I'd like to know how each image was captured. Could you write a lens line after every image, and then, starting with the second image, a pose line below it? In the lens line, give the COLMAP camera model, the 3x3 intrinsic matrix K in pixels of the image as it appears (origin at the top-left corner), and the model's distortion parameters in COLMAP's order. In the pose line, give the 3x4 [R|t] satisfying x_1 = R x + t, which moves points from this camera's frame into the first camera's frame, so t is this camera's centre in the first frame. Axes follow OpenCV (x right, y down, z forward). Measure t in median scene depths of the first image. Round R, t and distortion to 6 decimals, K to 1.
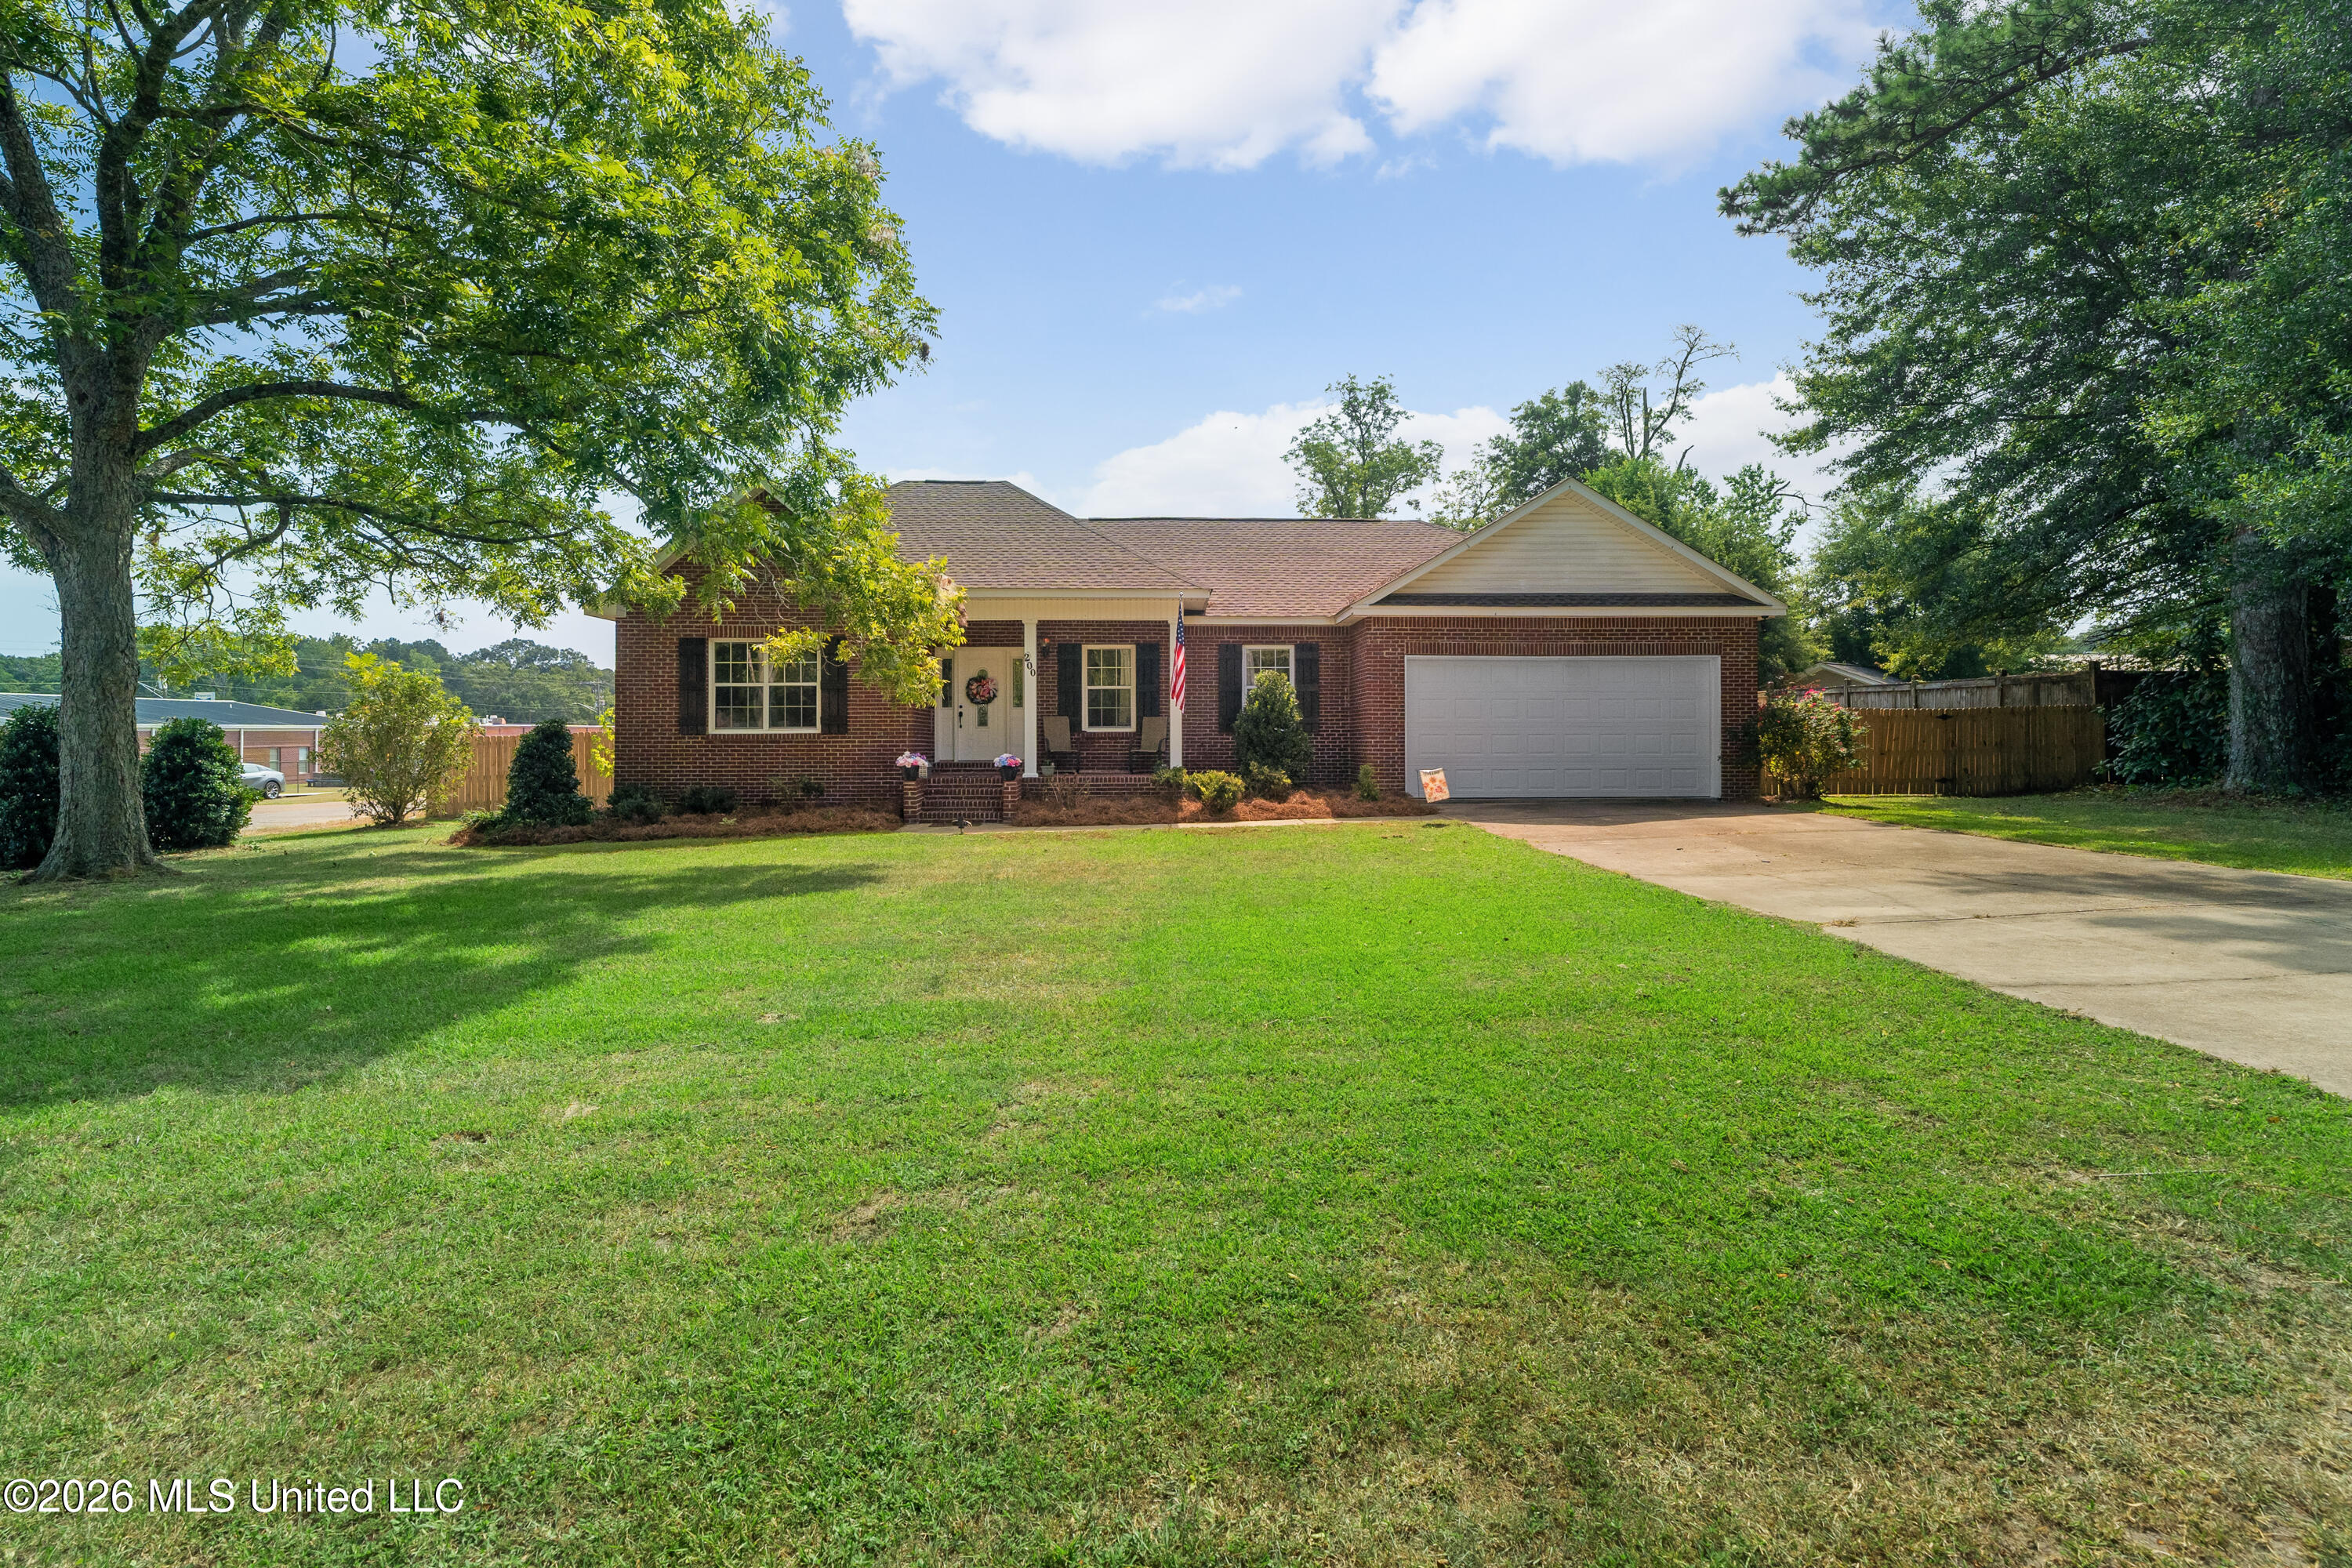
lens RADIAL K [[1079.4, 0, 1163.8], [0, 1079.4, 771.5], [0, 0, 1]] dist [0.003350, 0.000952]
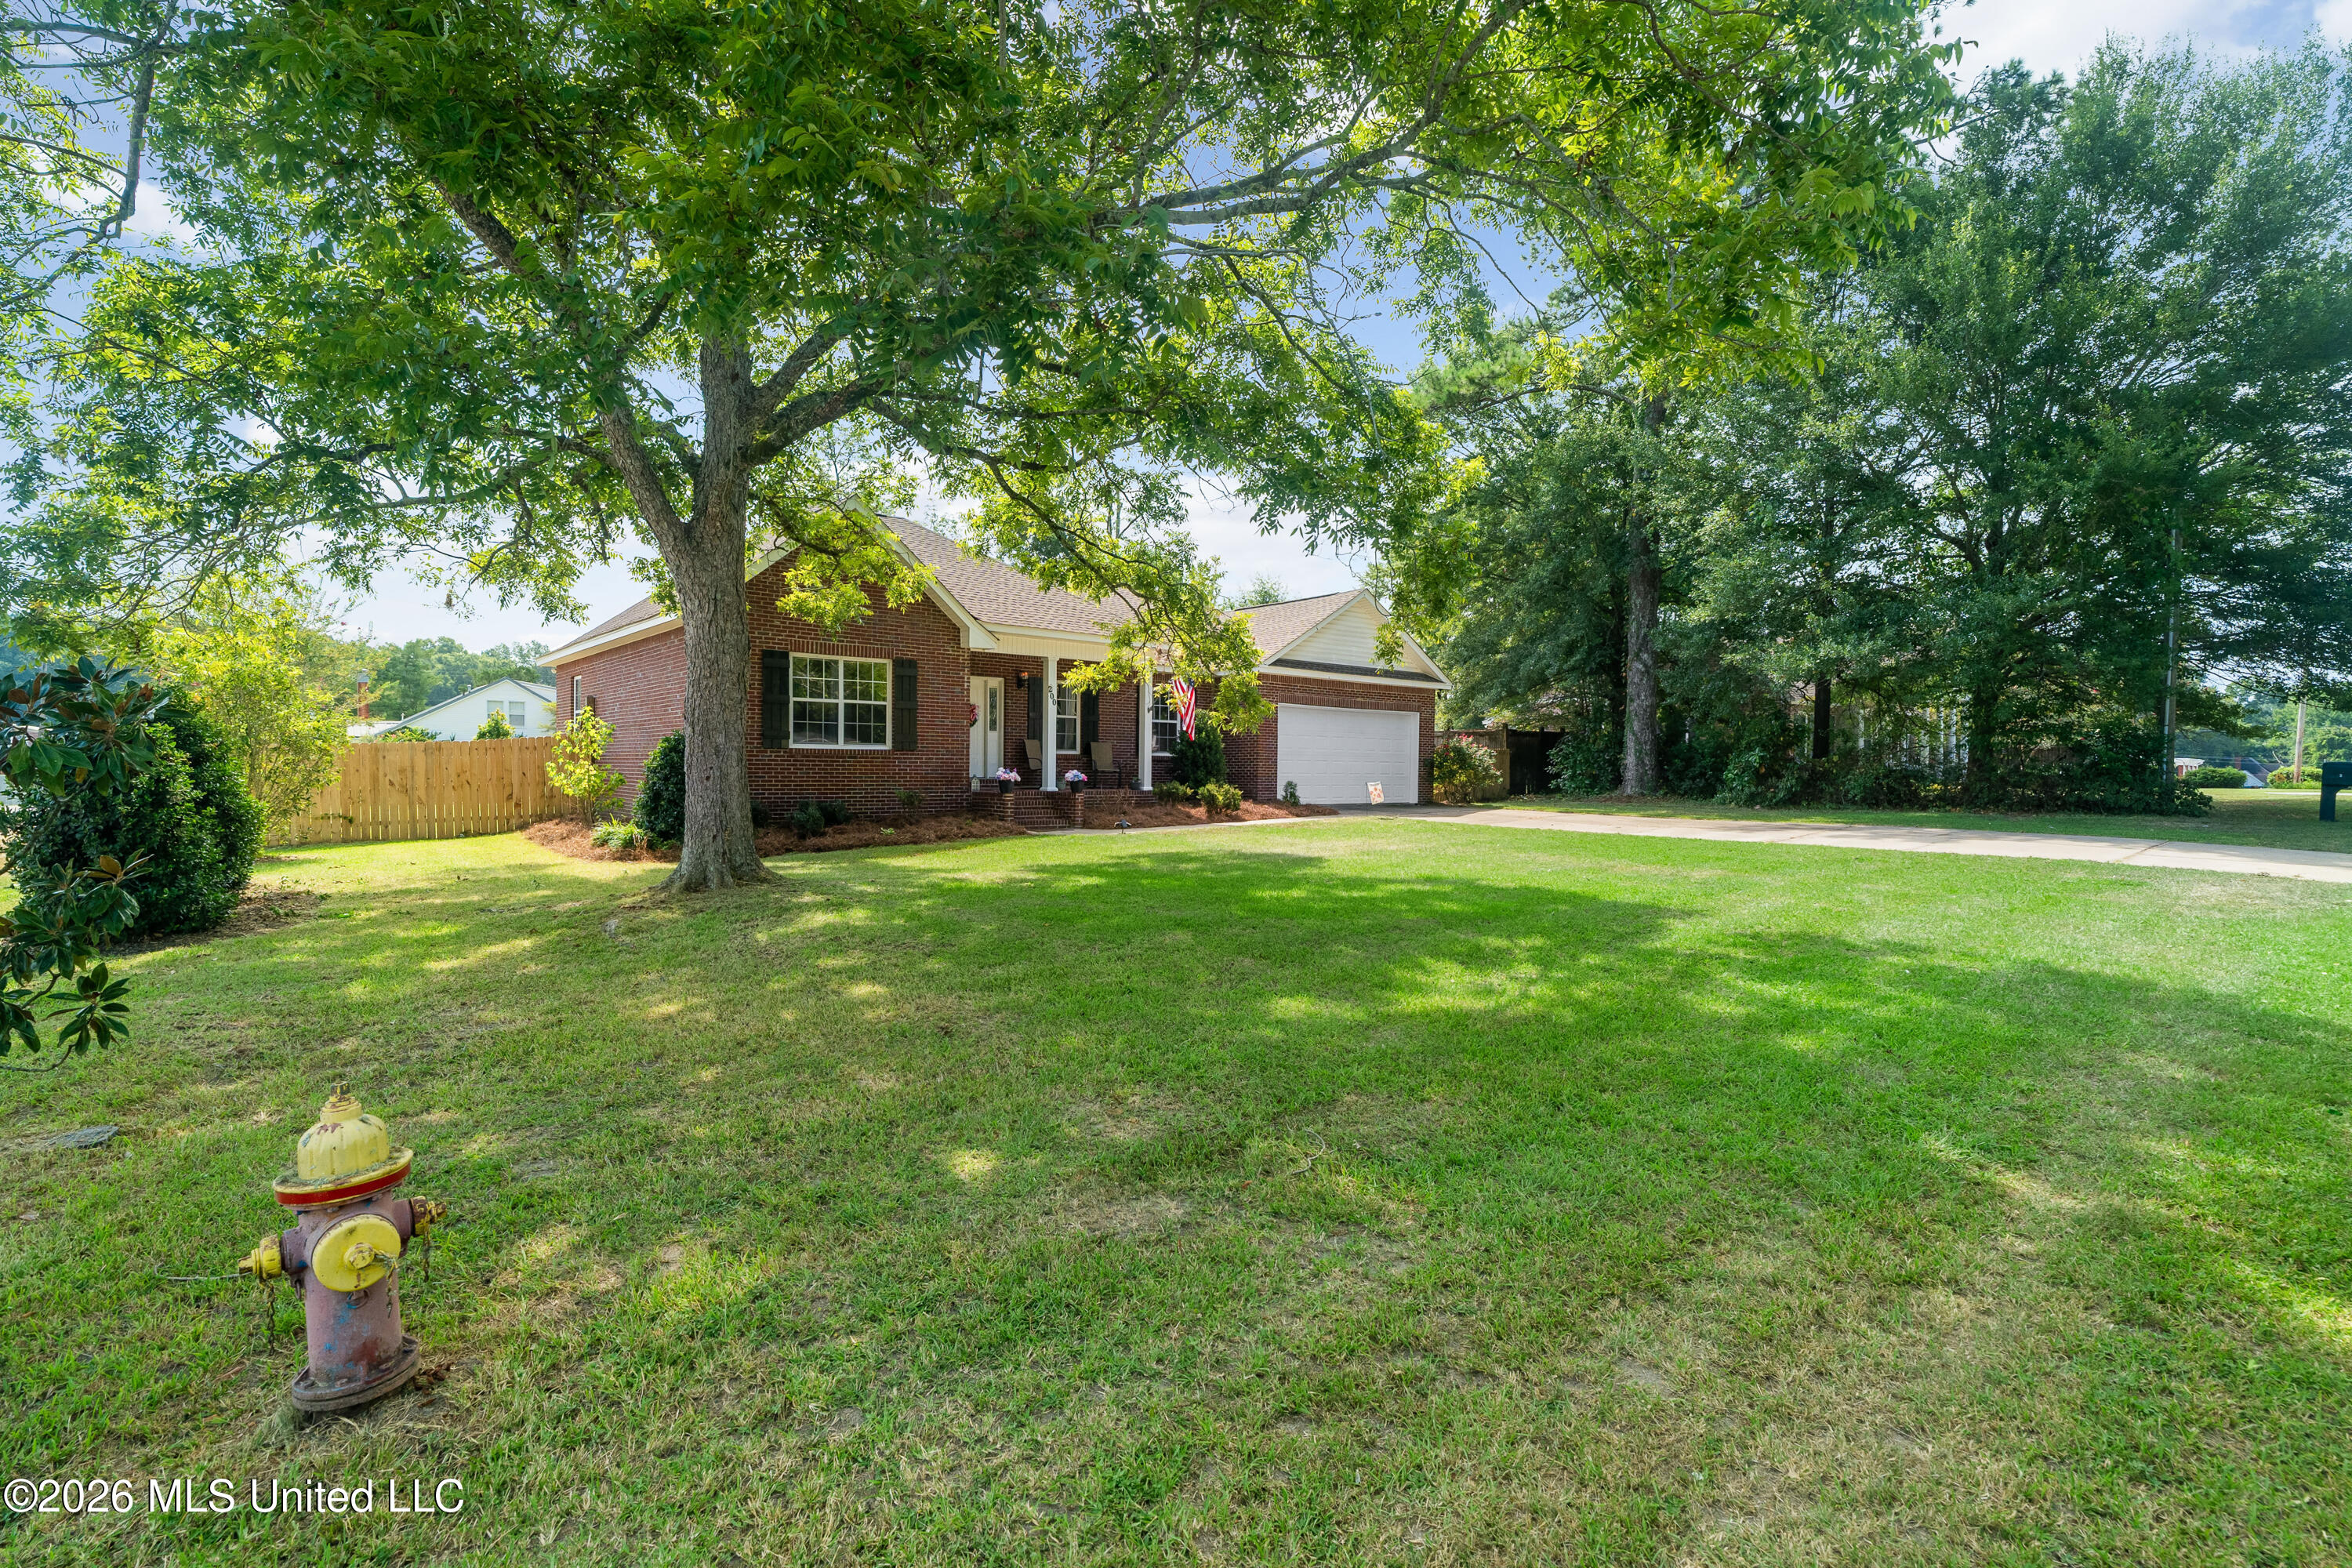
lens RADIAL K [[1079.4, 0, 1179.7], [0, 1079.4, 777.5], [0, 0, 1]] dist [0.003350, 0.000952]
pose [[0.760658, 0.001812, 0.649151, -0.790764], [-0.003885, 0.999991, 0.001761, -0.011054], [-0.649142, -0.003861, 0.760658, 0.009439]]
